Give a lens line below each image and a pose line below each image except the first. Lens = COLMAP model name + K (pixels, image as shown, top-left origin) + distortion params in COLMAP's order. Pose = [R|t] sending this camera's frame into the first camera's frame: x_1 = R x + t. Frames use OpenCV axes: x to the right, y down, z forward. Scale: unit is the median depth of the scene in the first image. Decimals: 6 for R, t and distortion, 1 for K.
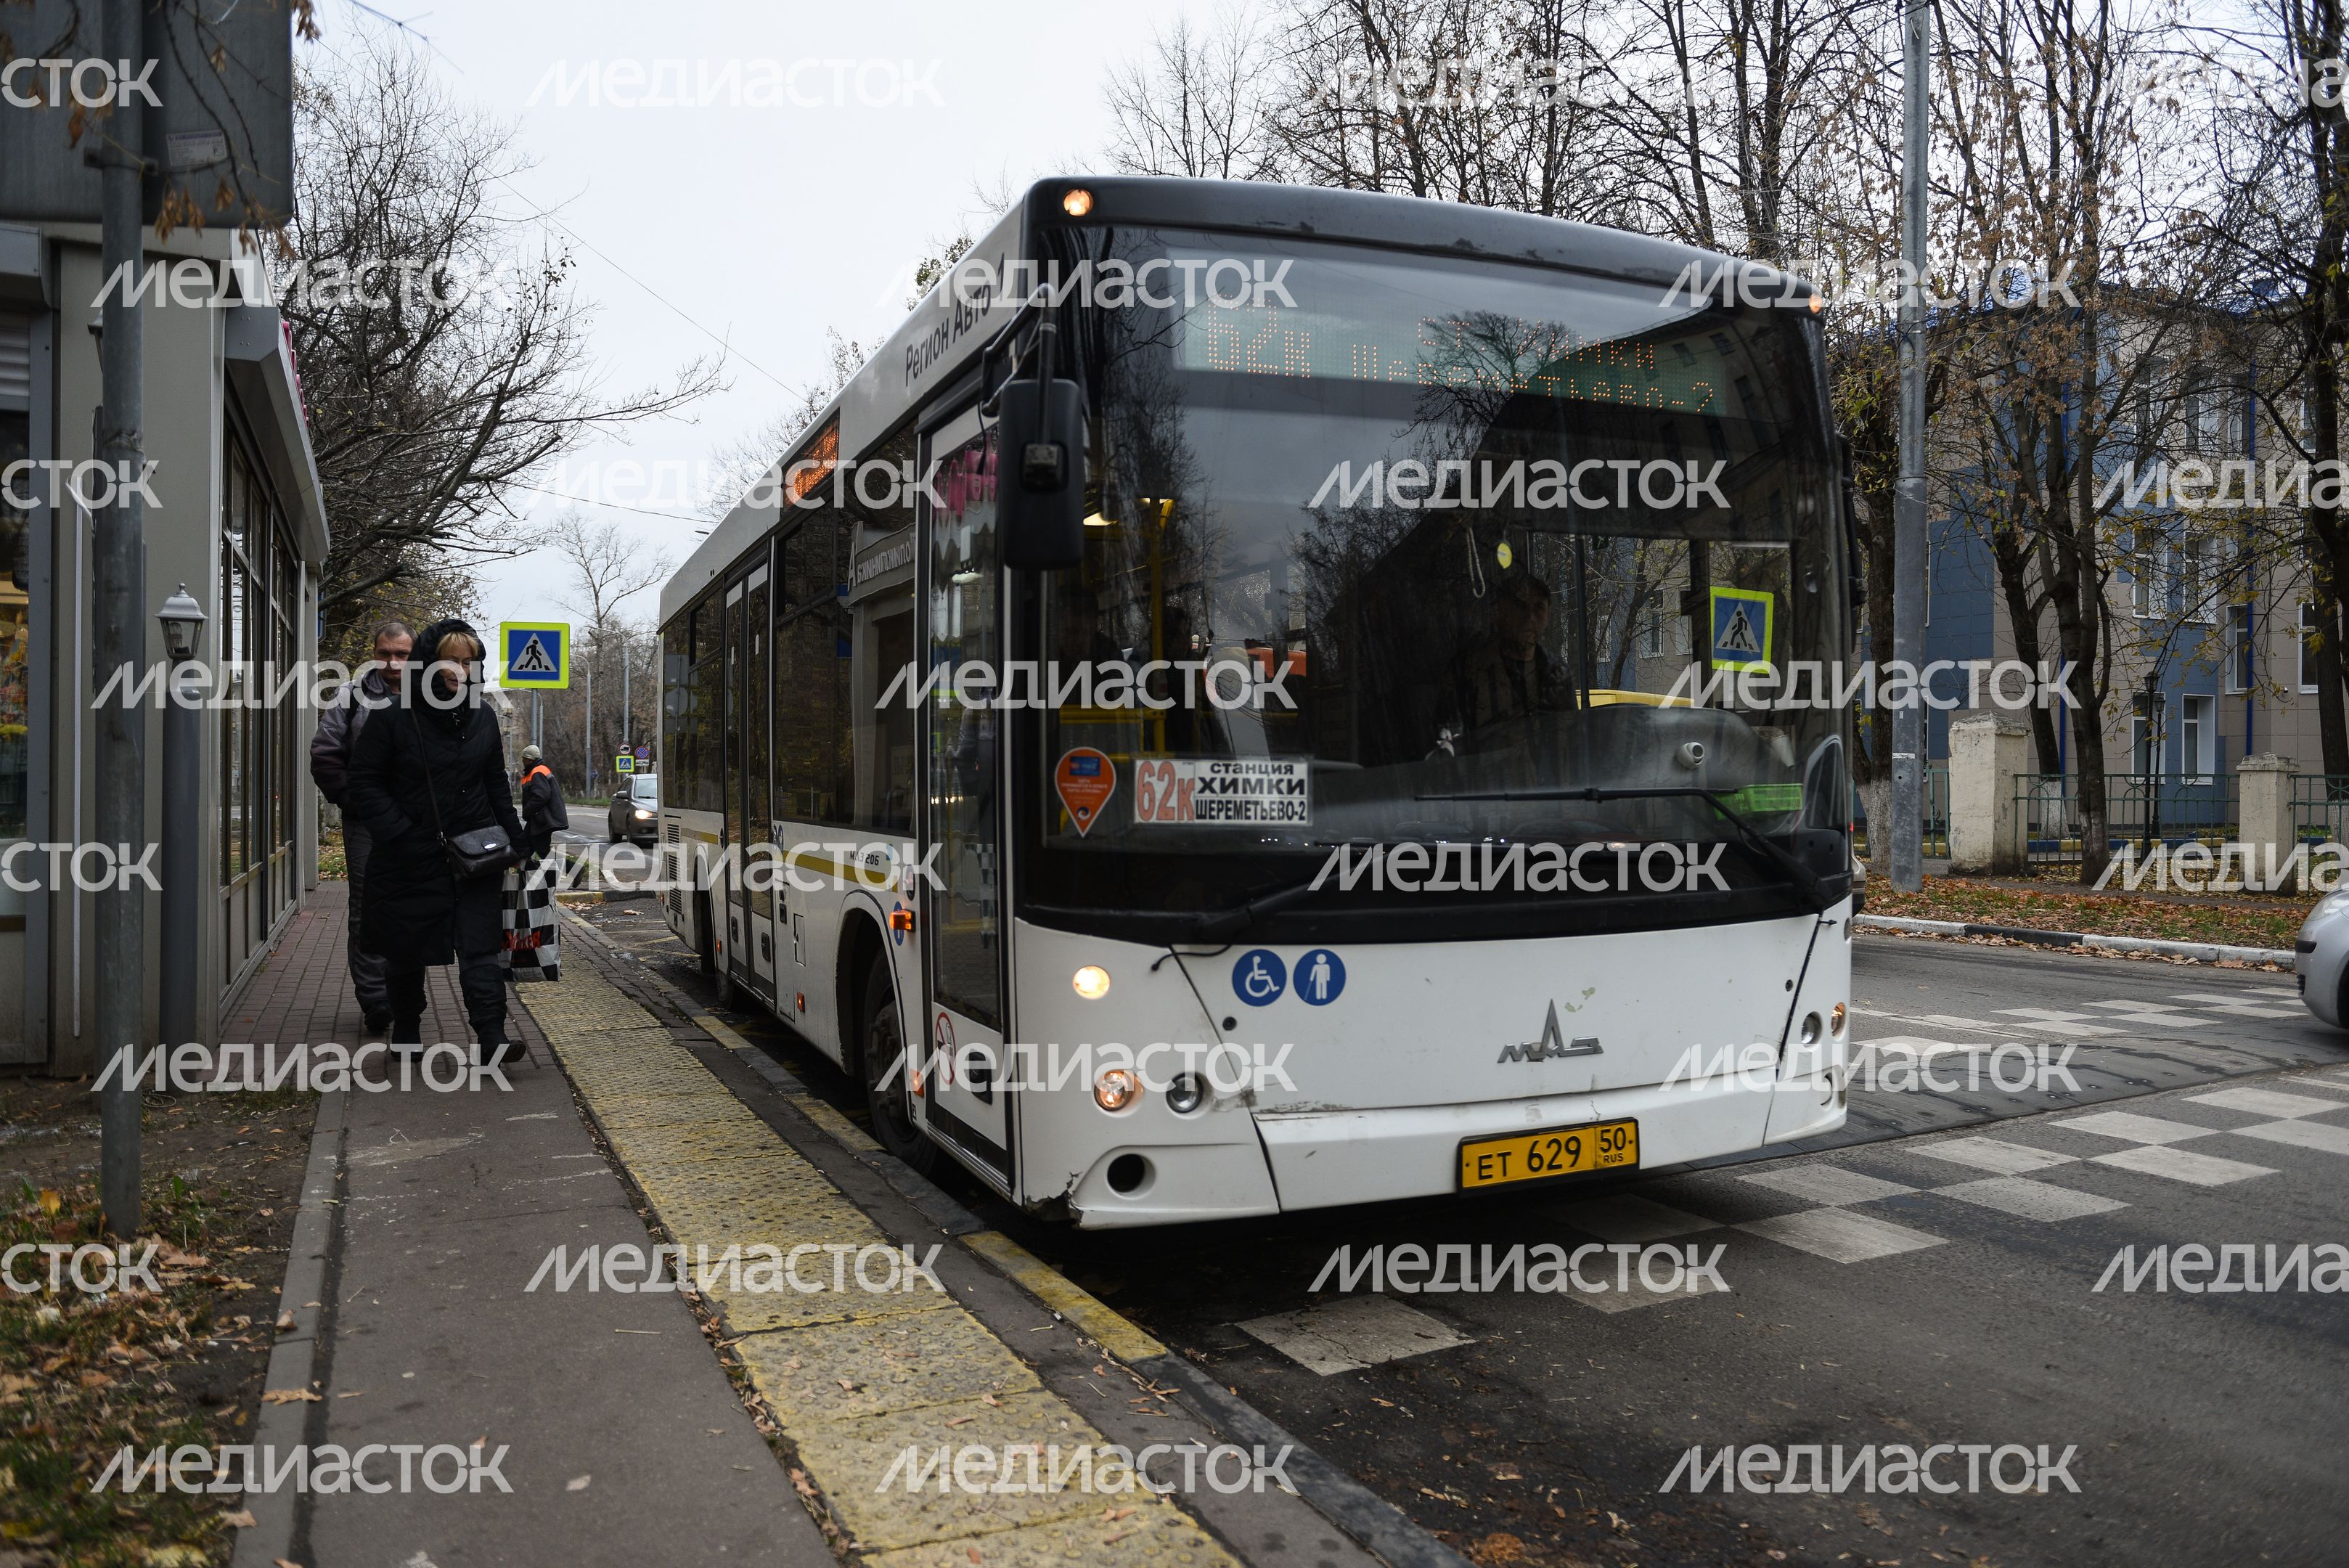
lens RADIAL K [[1693.0, 0, 1183.7], [0, 1693.0, 774.8], [0, 0, 1]] dist [0.002472, 0.001042]
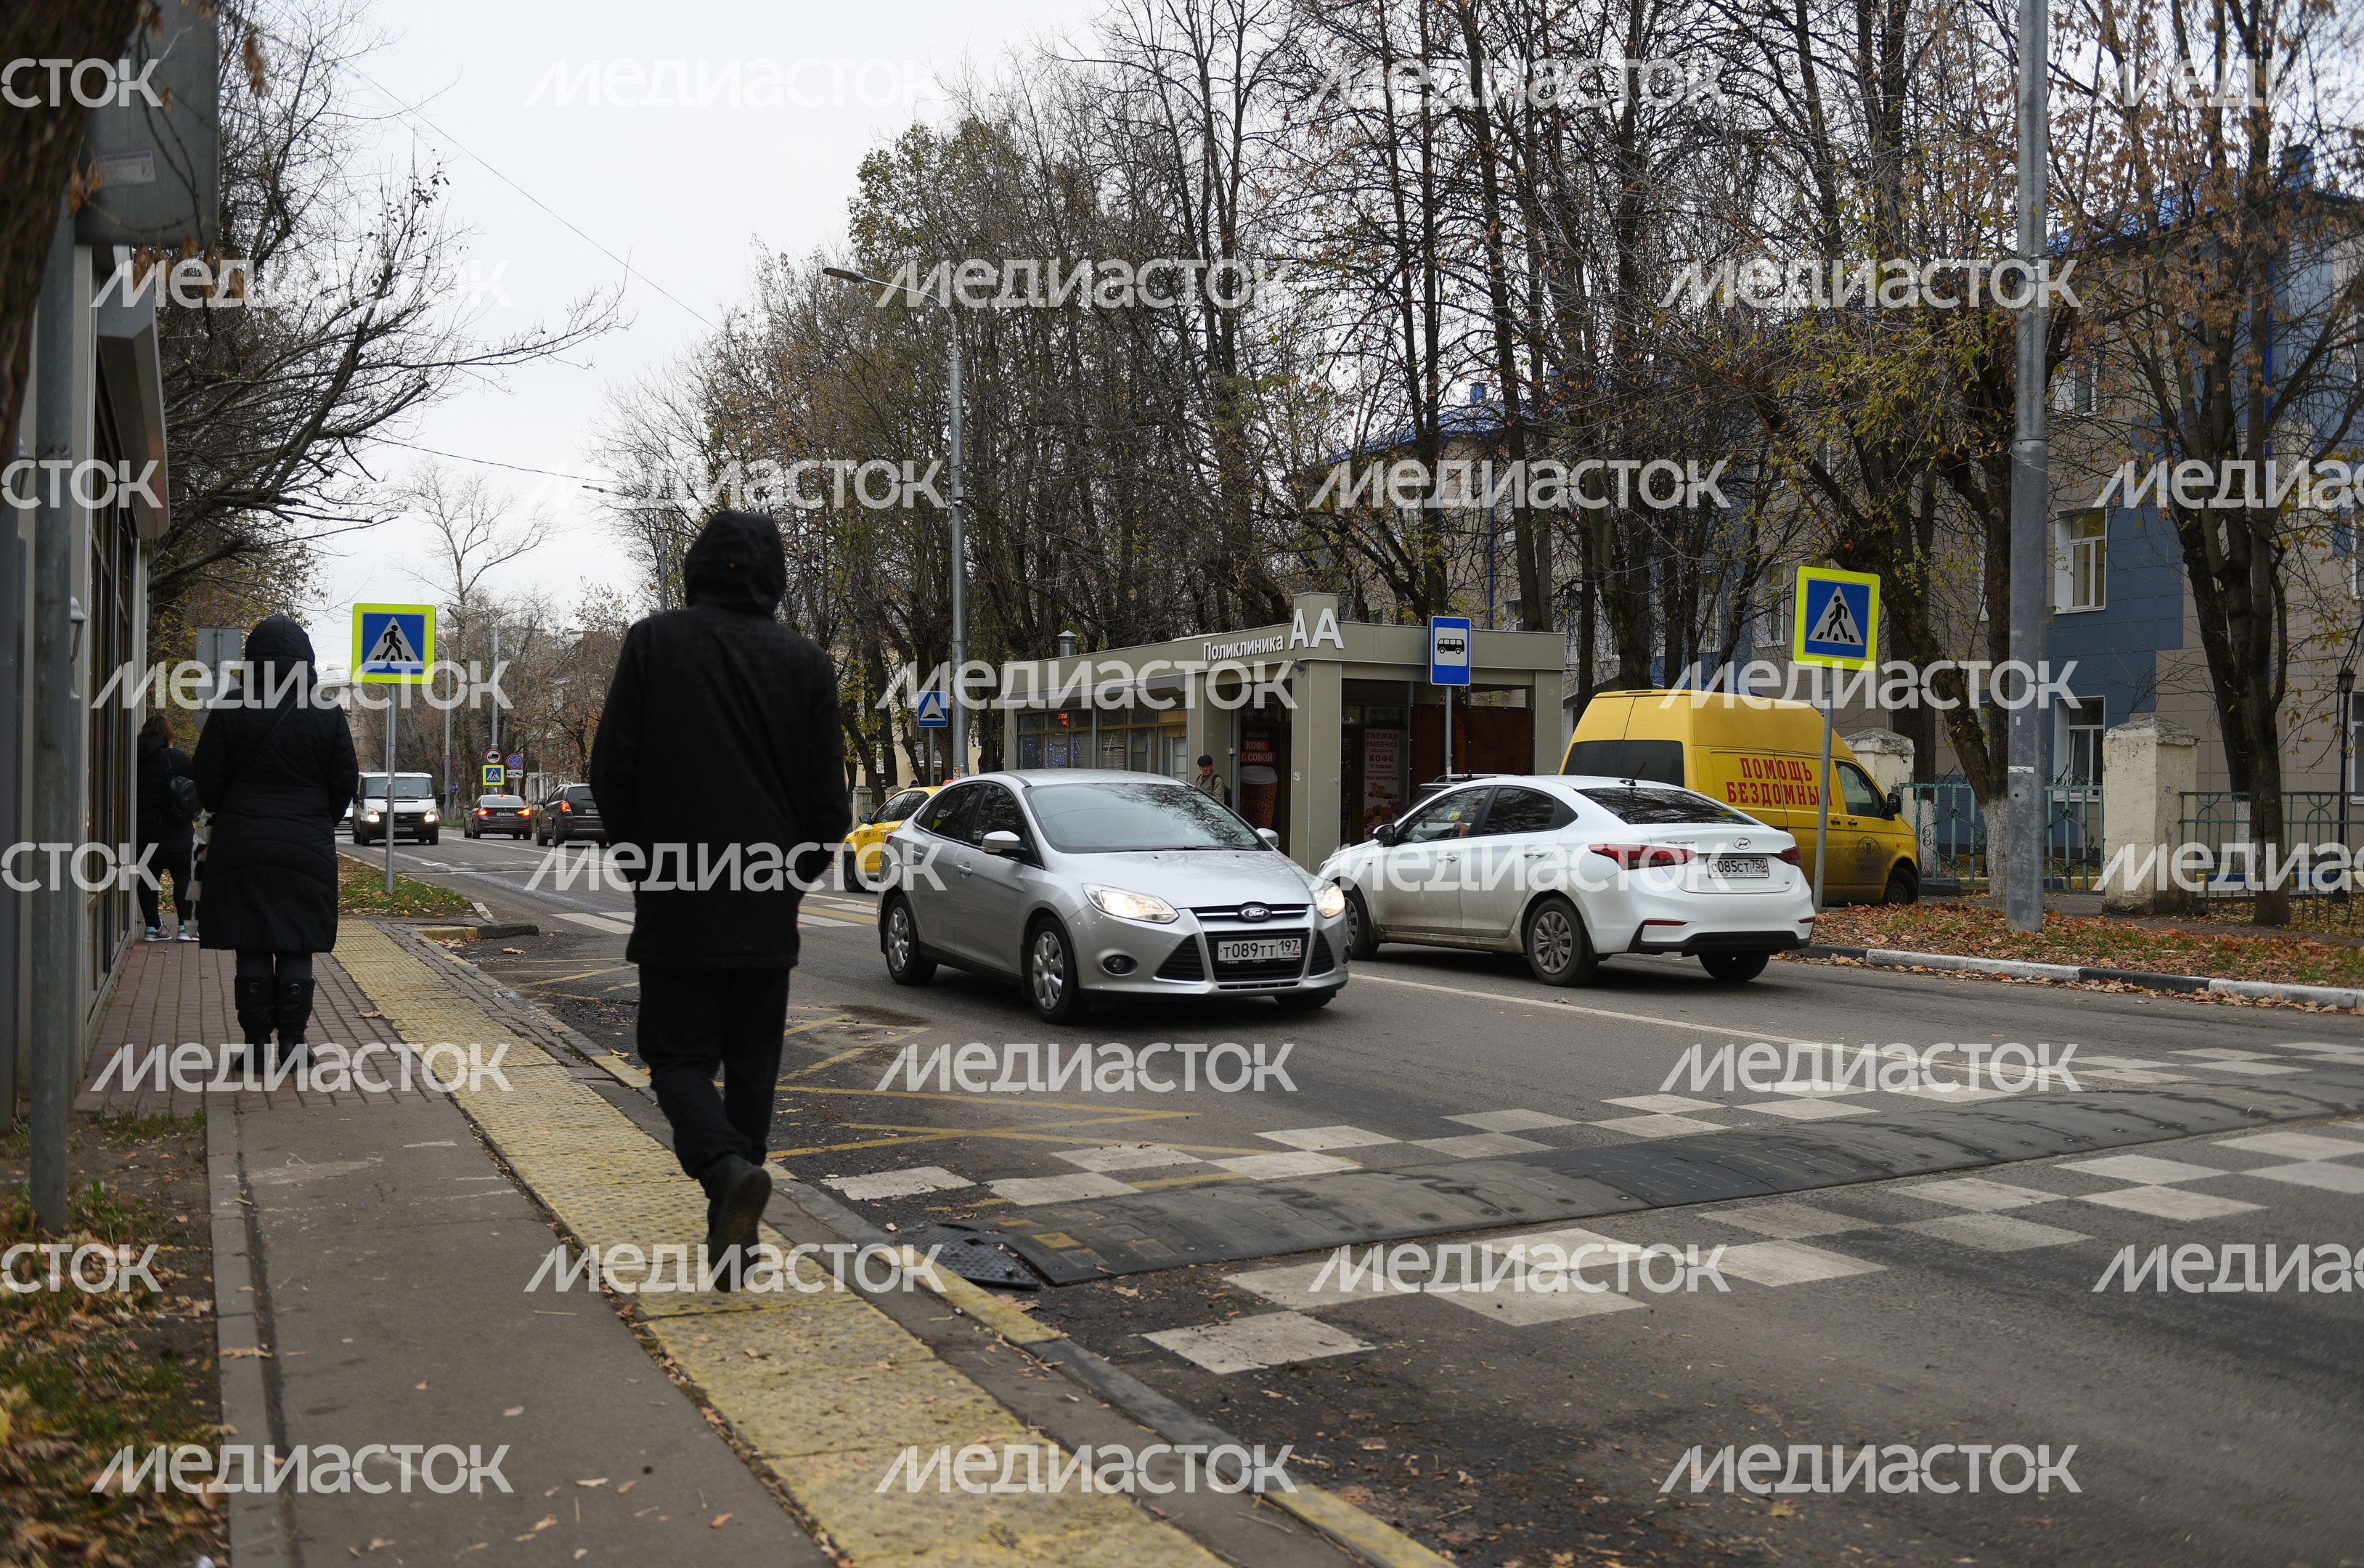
lens RADIAL K [[2134.3, 0, 1184.0], [0, 2134.3, 775.1], [0, 0, 1]] dist [-0.027313, 0.021955]
pose [[0.999985, 0.002829, -0.004744, 0.033717], [-0.002864, 0.999969, -0.007340, 0.001272], [0.004723, 0.007354, 0.999962, -0.148048]]
